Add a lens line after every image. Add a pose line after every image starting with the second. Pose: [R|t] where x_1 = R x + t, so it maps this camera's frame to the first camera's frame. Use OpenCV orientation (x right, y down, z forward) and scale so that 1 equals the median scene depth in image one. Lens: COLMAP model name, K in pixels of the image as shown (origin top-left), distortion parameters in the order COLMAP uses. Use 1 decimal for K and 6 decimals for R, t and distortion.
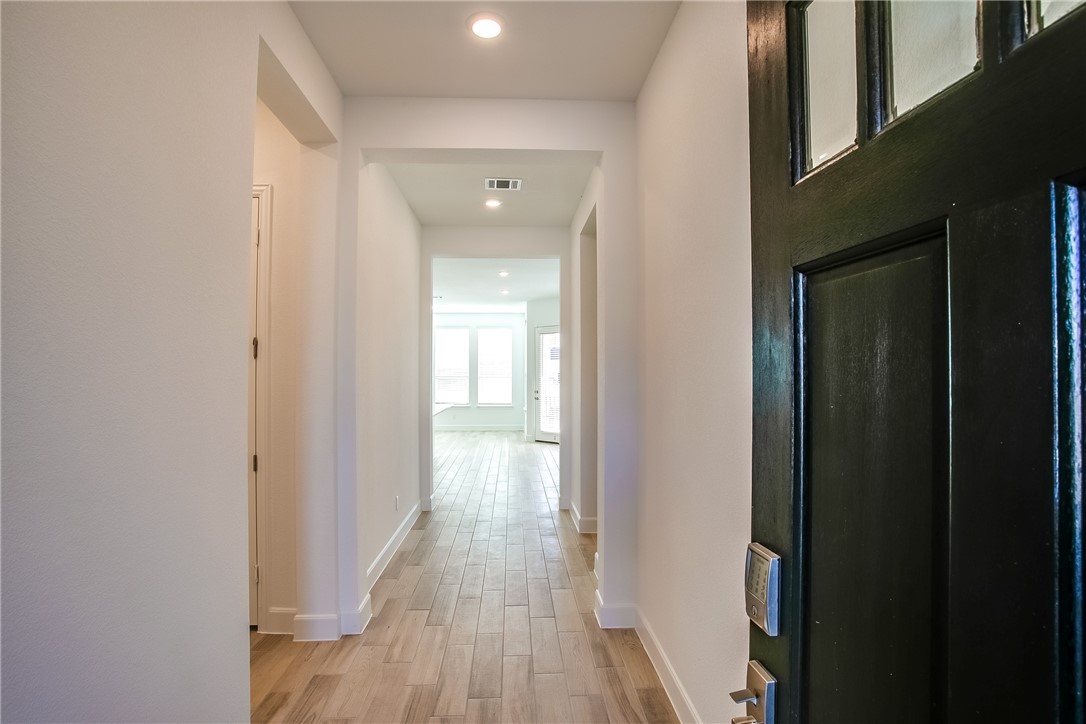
lens RADIAL K [[539.5, 0, 540.2], [0, 539.5, 366.2], [0, 0, 1]] dist [-0.046994, 0.001557]
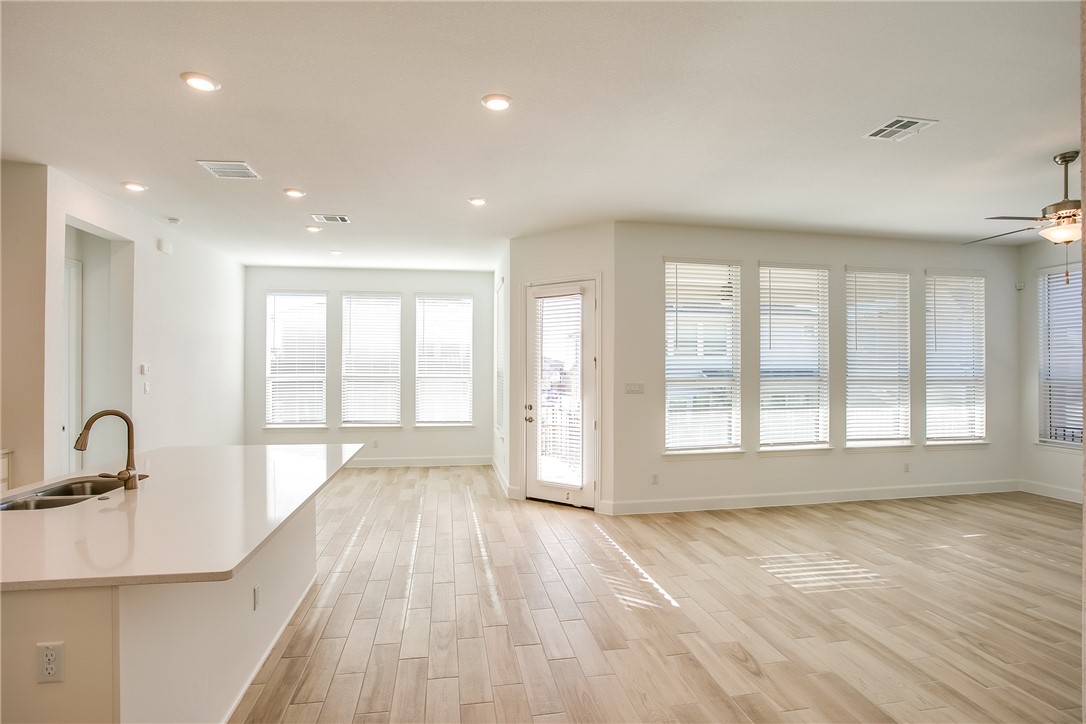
lens RADIAL K [[443.2, 0, 523.1], [0, 443.2, 368.0], [0, 0, 1]] dist [0.000310, 0.000277]
pose [[0.990425, -0.001025, 0.138048, -0.071583], [0.000289, 0.999986, 0.005354, 0.005637], [-0.138051, -0.005262, 0.990411, 0.542011]]
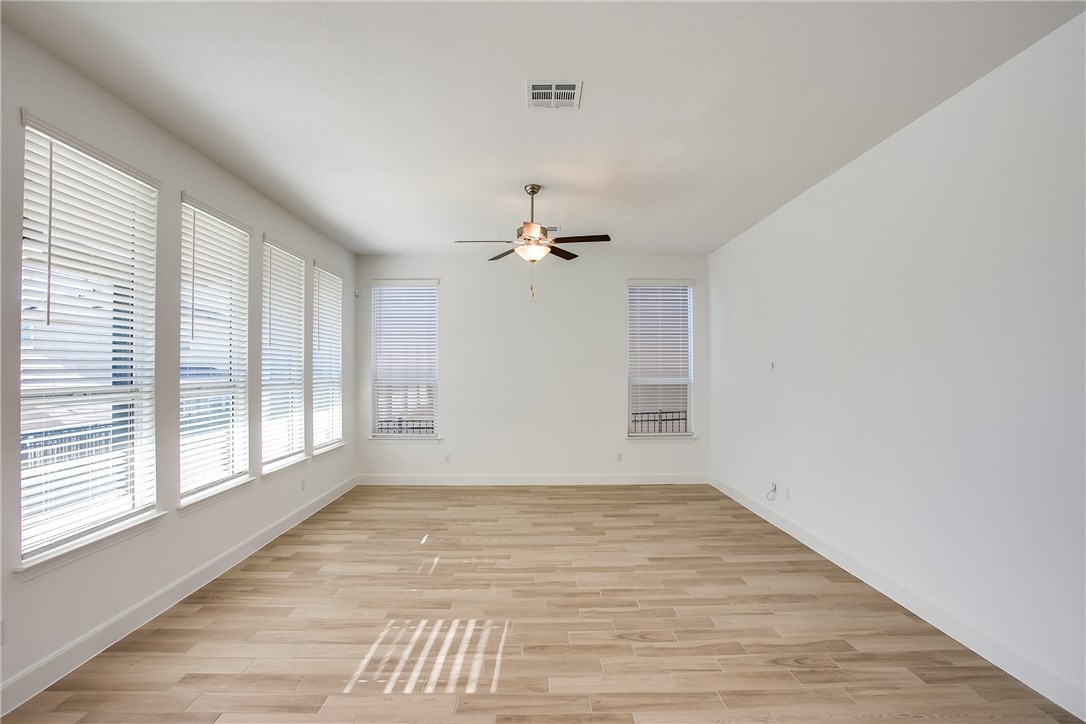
lens RADIAL K [[539.5, 0, 540.2], [0, 539.5, 366.2], [0, 0, 1]] dist [-0.046994, 0.001557]
pose [[0.023742, 0.007477, 0.999690, -0.086263], [-0.011133, 0.999912, -0.007214, 0.006396], [-0.999656, -0.010958, 0.023823, 0.702647]]
